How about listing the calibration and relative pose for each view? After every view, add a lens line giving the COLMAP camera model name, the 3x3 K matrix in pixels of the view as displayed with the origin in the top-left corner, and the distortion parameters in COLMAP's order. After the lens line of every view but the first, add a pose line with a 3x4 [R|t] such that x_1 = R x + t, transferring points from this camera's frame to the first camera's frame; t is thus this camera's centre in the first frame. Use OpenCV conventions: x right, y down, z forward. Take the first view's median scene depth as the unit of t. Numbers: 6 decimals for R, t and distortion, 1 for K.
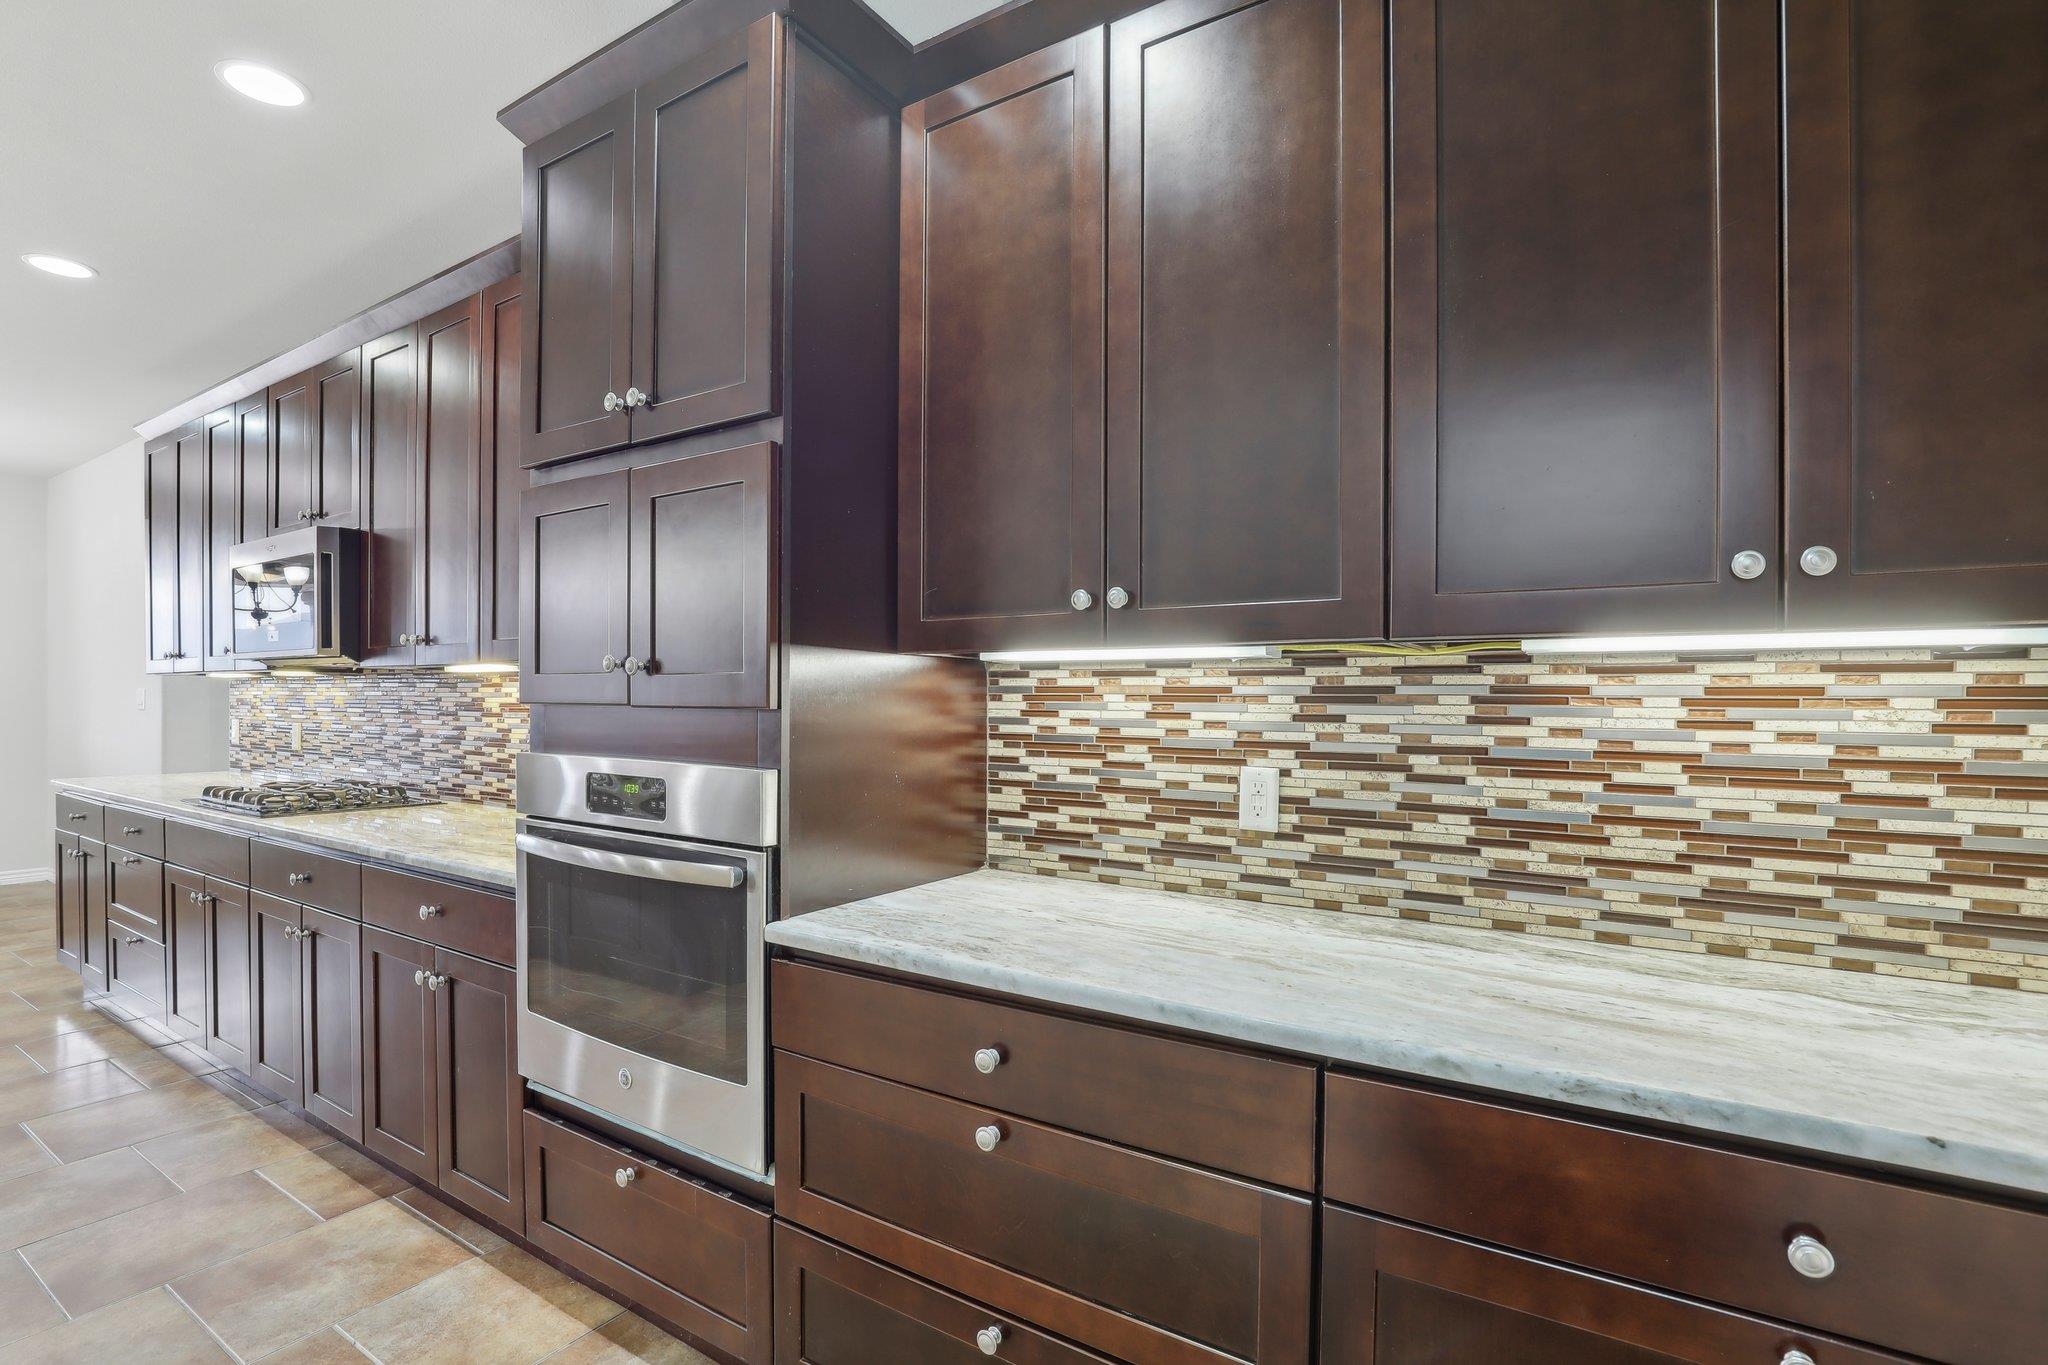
lens RADIAL K [[933.9, 0, 1051.0], [0, 933.9, 713.4], [0, 0, 1]] dist [-0.027569, 0.002990]
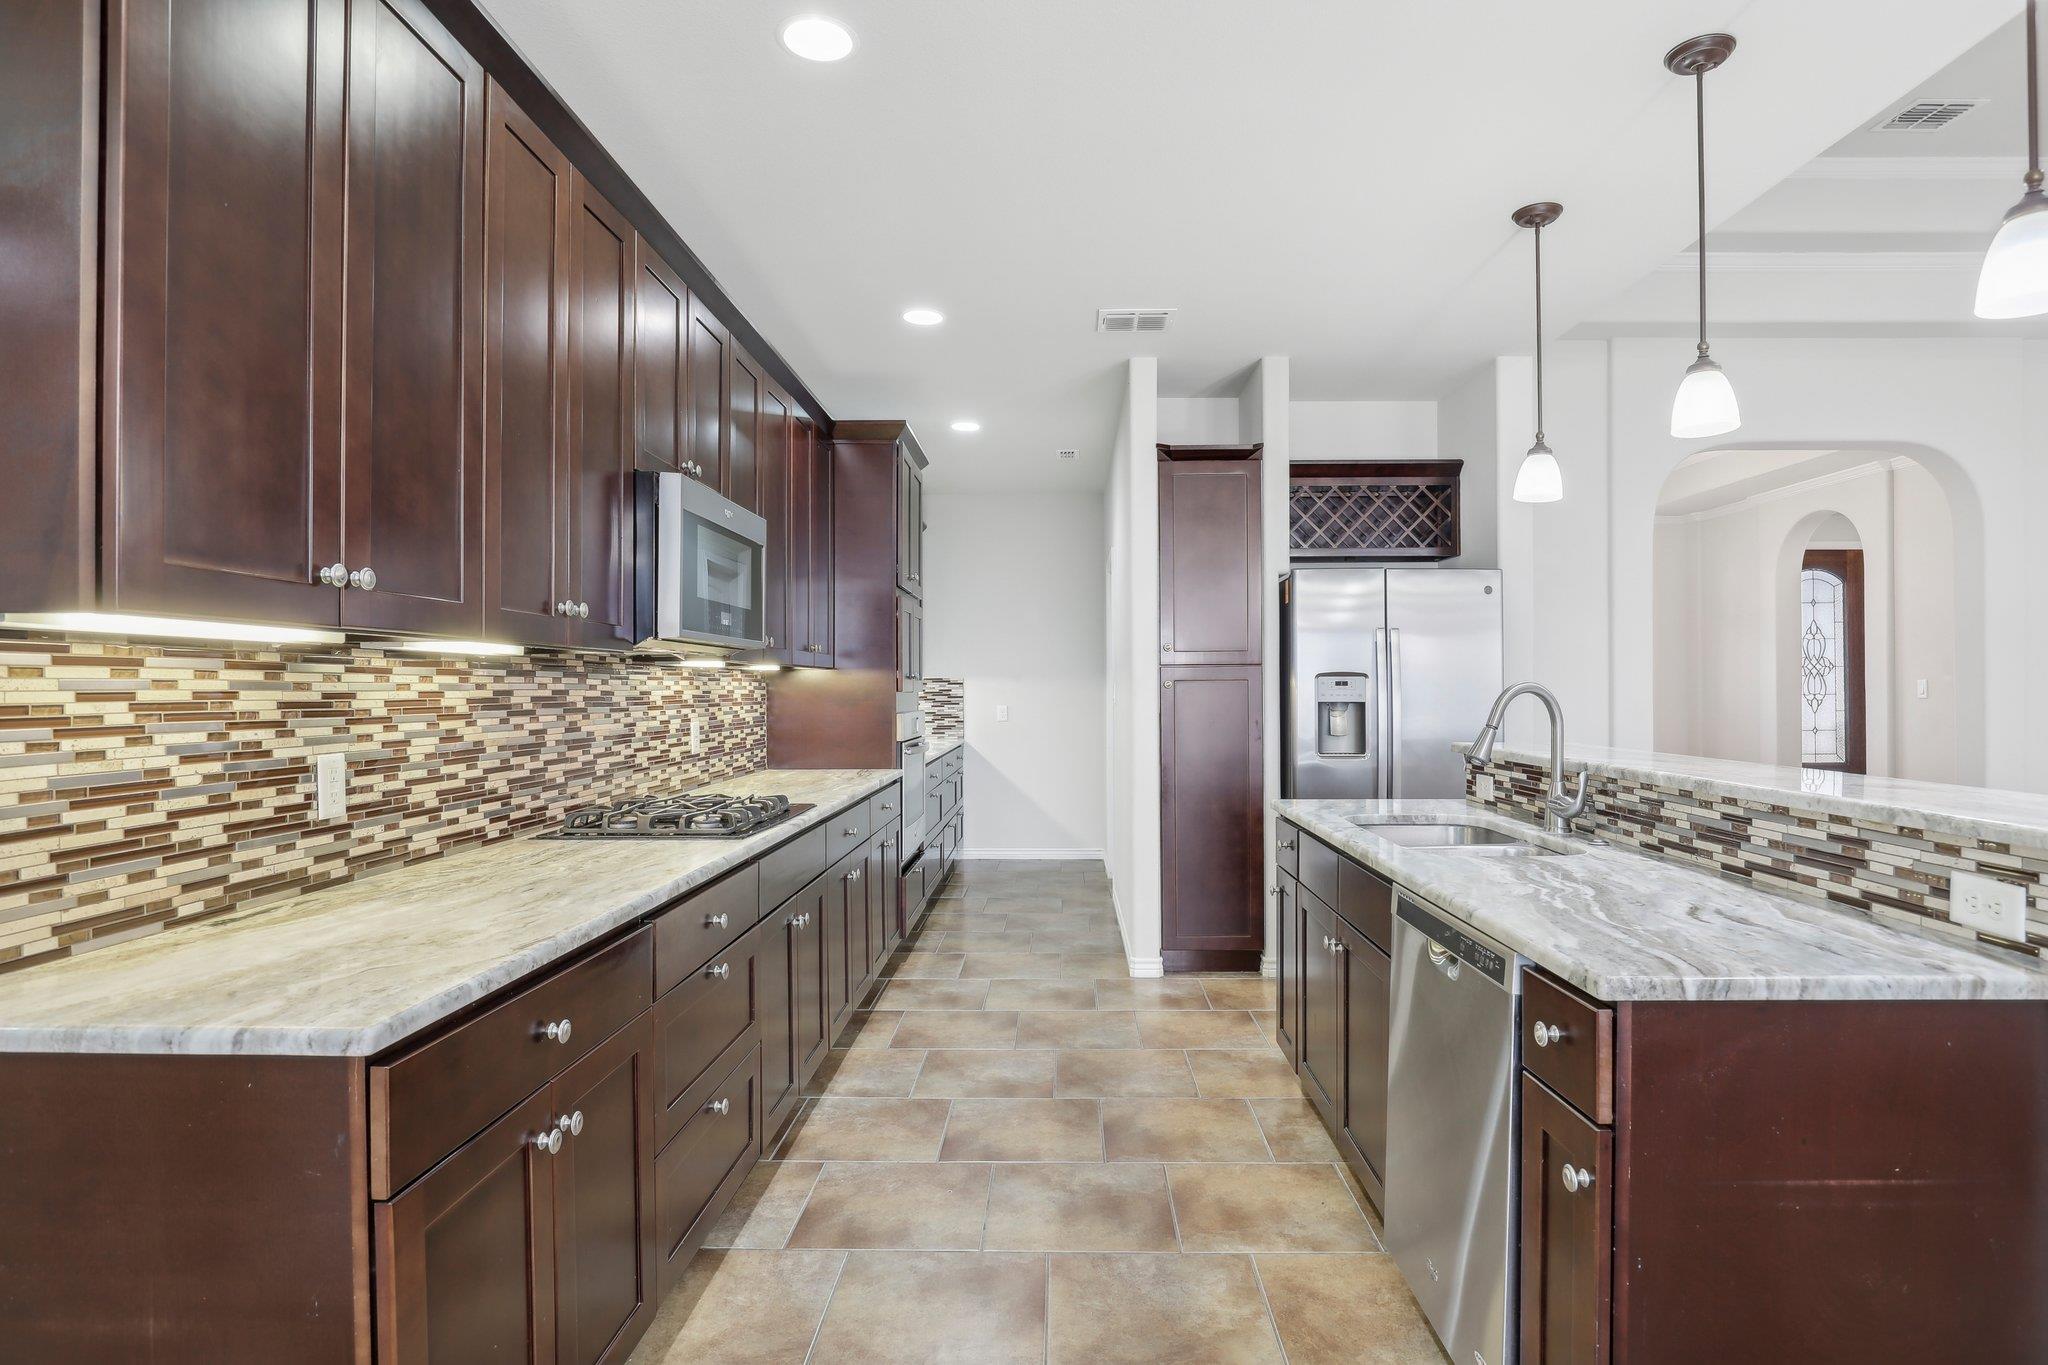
lens RADIAL K [[1061.5, 0, 1028.6], [0, 1061.5, 682.5], [0, 0, 1]] dist [-0.019741, 0.000885]
pose [[-0.496108, -0.002492, 0.868257, -1.515900], [0.011343, 0.999892, 0.009352, -0.026083], [-0.868186, 0.014488, -0.496027, 1.035273]]
